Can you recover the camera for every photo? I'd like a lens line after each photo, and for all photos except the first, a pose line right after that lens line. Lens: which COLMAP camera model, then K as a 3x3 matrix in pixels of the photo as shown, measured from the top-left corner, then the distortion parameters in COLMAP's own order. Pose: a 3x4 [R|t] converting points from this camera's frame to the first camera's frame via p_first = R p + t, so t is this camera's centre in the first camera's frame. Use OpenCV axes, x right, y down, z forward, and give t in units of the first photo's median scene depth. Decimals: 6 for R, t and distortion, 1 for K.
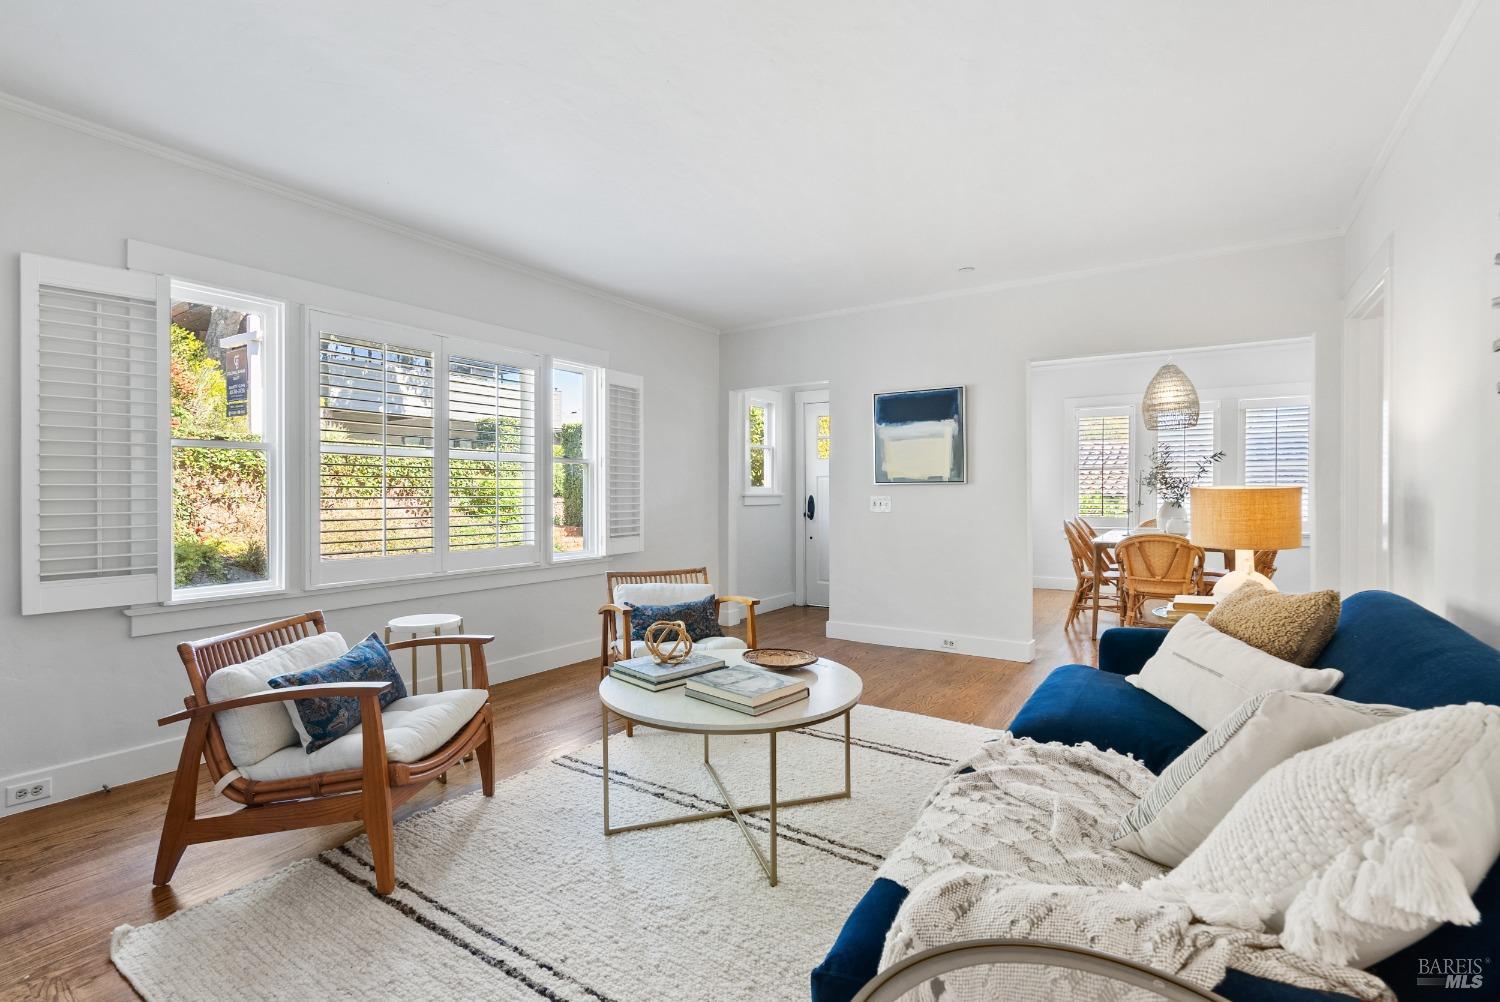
lens RADIAL K [[687.6, 0, 747.0], [0, 687.6, 495.4], [0, 0, 1]] dist [-0.008374, 0.002310]
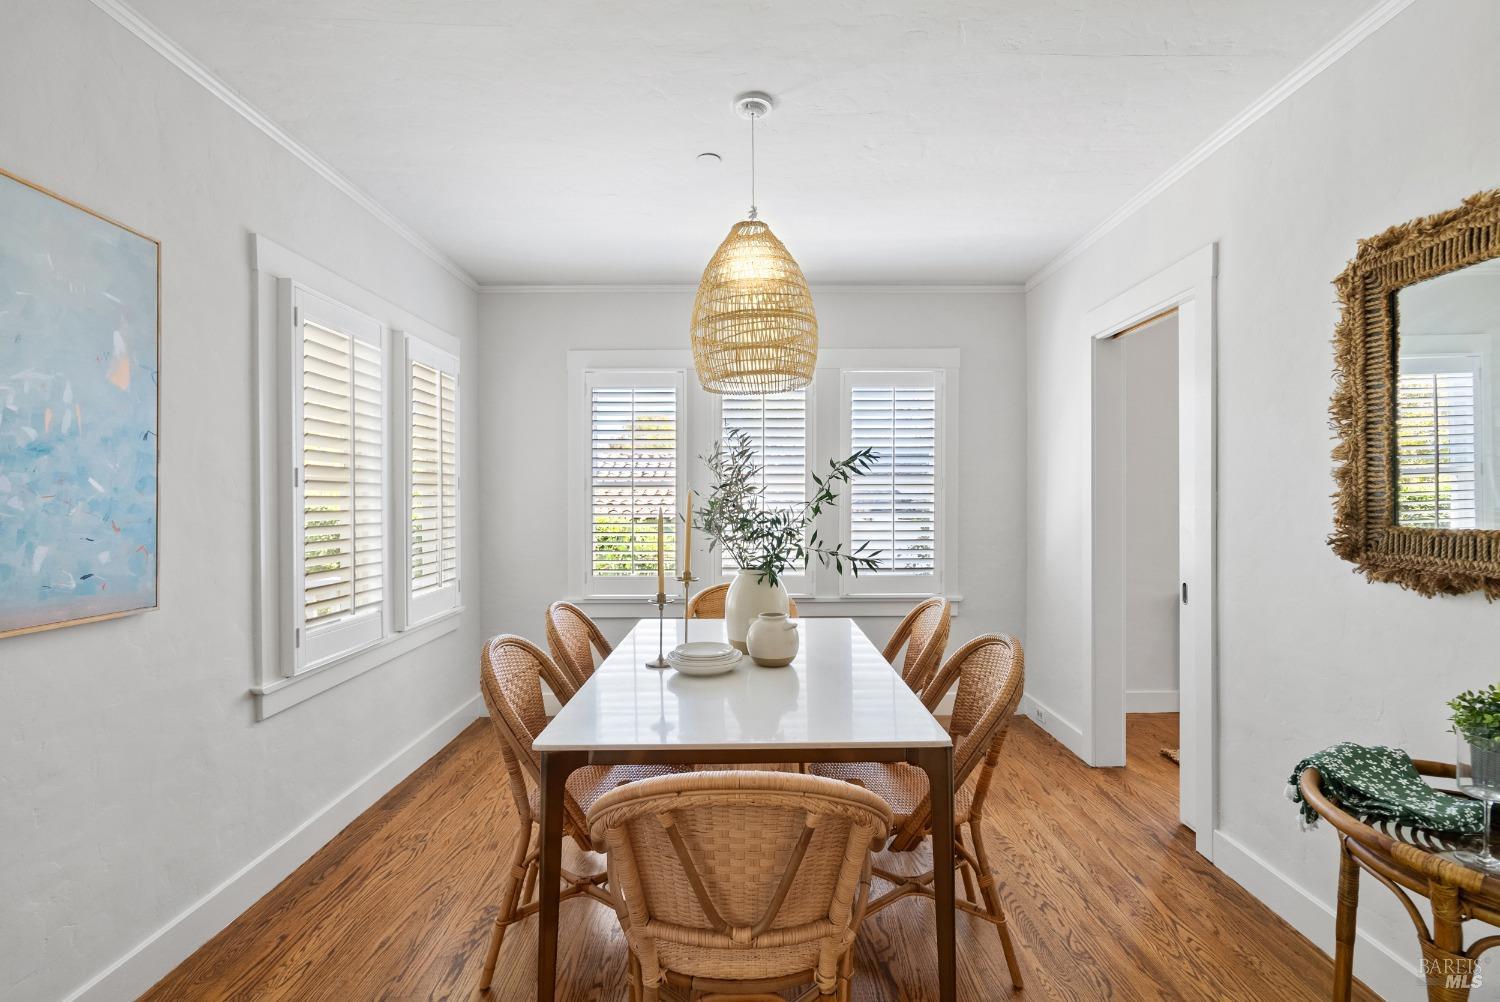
lens RADIAL K [[687.6, 0, 751.0], [0, 687.6, 510.5], [0, 0, 1]] dist [-0.008374, 0.002310]
pose [[0.832848, -0.007816, 0.553447, 0.401264], [0.007753, 0.999967, 0.002456, -0.028154], [-0.553447, 0.002245, 0.832881, 0.679474]]
